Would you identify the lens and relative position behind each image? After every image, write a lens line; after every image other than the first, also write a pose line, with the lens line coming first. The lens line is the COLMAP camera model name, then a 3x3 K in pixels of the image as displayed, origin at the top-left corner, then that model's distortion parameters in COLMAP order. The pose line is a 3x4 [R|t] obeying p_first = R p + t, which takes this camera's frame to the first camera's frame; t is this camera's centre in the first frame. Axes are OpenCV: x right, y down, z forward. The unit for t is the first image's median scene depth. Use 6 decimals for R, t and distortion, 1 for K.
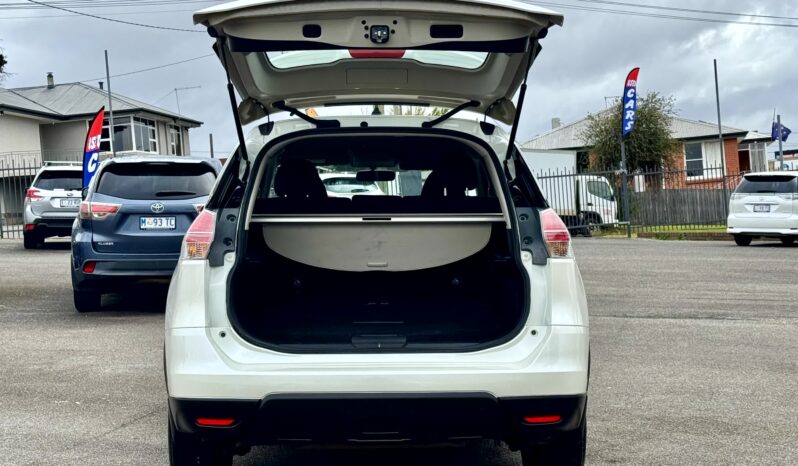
lens RADIAL K [[1401.8, 0, 403.4], [0, 1401.8, 233.0], [0, 0, 1]] dist [0.175312, 0.000000]
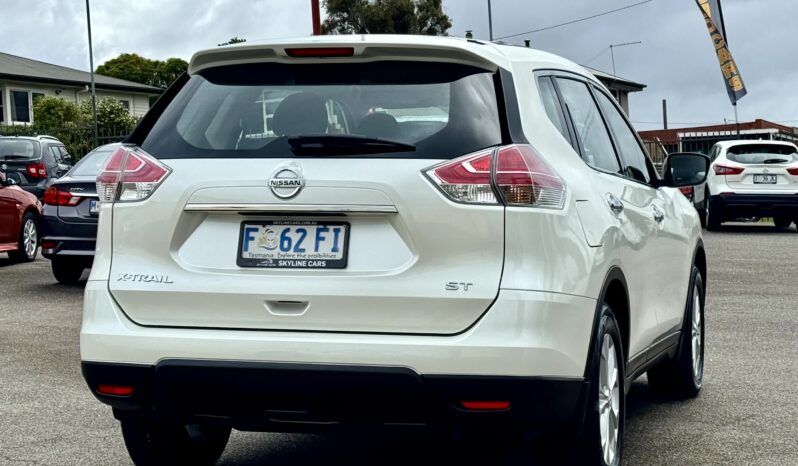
lens RADIAL K [[1686.7, 0, 396.9], [0, 1686.7, 230.0], [0, 0, 1]] dist [0.166071, 0.000000]
pose [[0.949659, 0.014973, -0.312927, 0.132888], [-0.013744, 0.999887, 0.006134, 0.010220], [0.312983, -0.001524, 0.949758, 0.025165]]
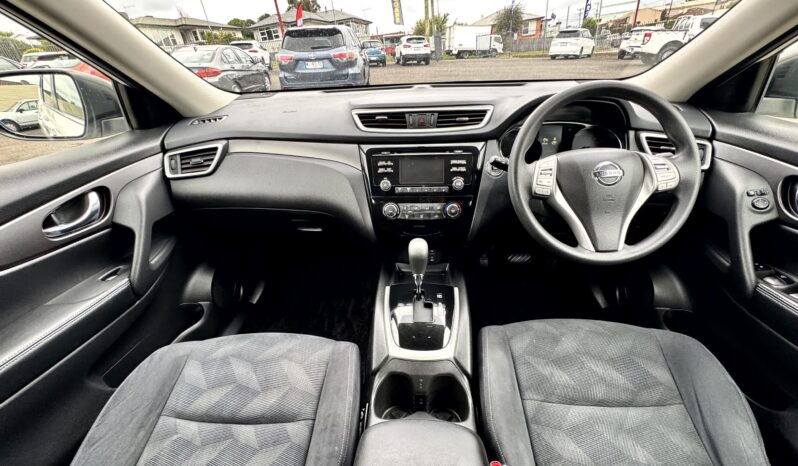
lens RADIAL K [[317.9, 0, 400.4], [0, 317.9, 231.3], [0, 0, 1]] dist [-0.002426, -0.000207]
pose [[0.995399, 0.010925, -0.095192, -0.010786], [0.036166, 0.877151, 0.478850, -0.011400], [0.088730, -0.480090, 0.872720, 0.516574]]
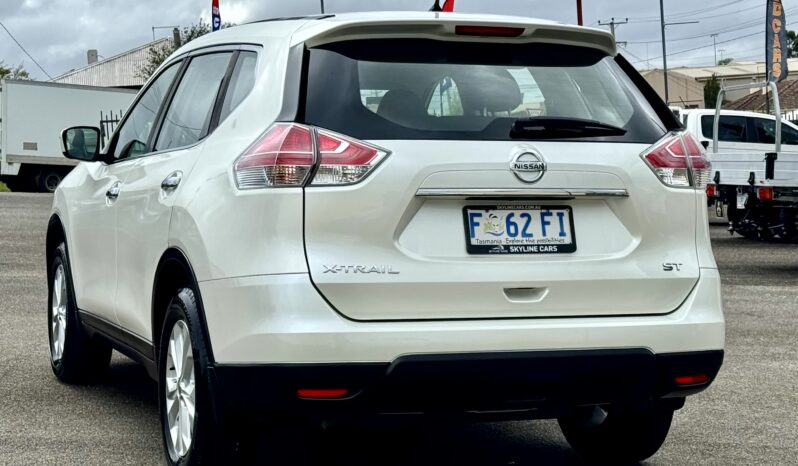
lens RADIAL K [[1686.7, 0, 395.7], [0, 1686.7, 230.6], [0, 0, 1]] dist [0.166071, 0.000000]
pose [[0.949960, 0.000047, 0.312370, -0.145946], [-0.006511, 0.999786, 0.019651, 0.009275], [-0.312303, -0.020701, 0.949757, 0.035405]]
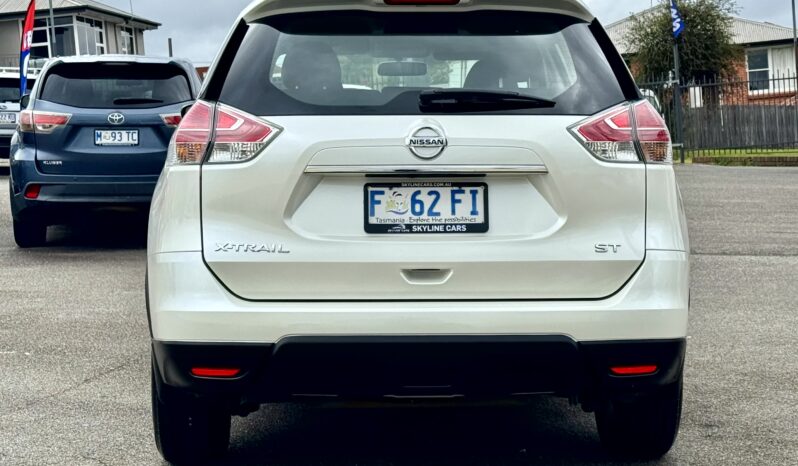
lens RADIAL K [[1686.7, 0, 399.0], [0, 1686.7, 236.6], [0, 0, 1]] dist [0.166071, 0.000000]
pose [[0.999999, 0.001475, -0.000320, -0.011761], [-0.001459, 0.999022, 0.044202, 0.006568], [0.000384, -0.044202, 0.999023, 0.025231]]
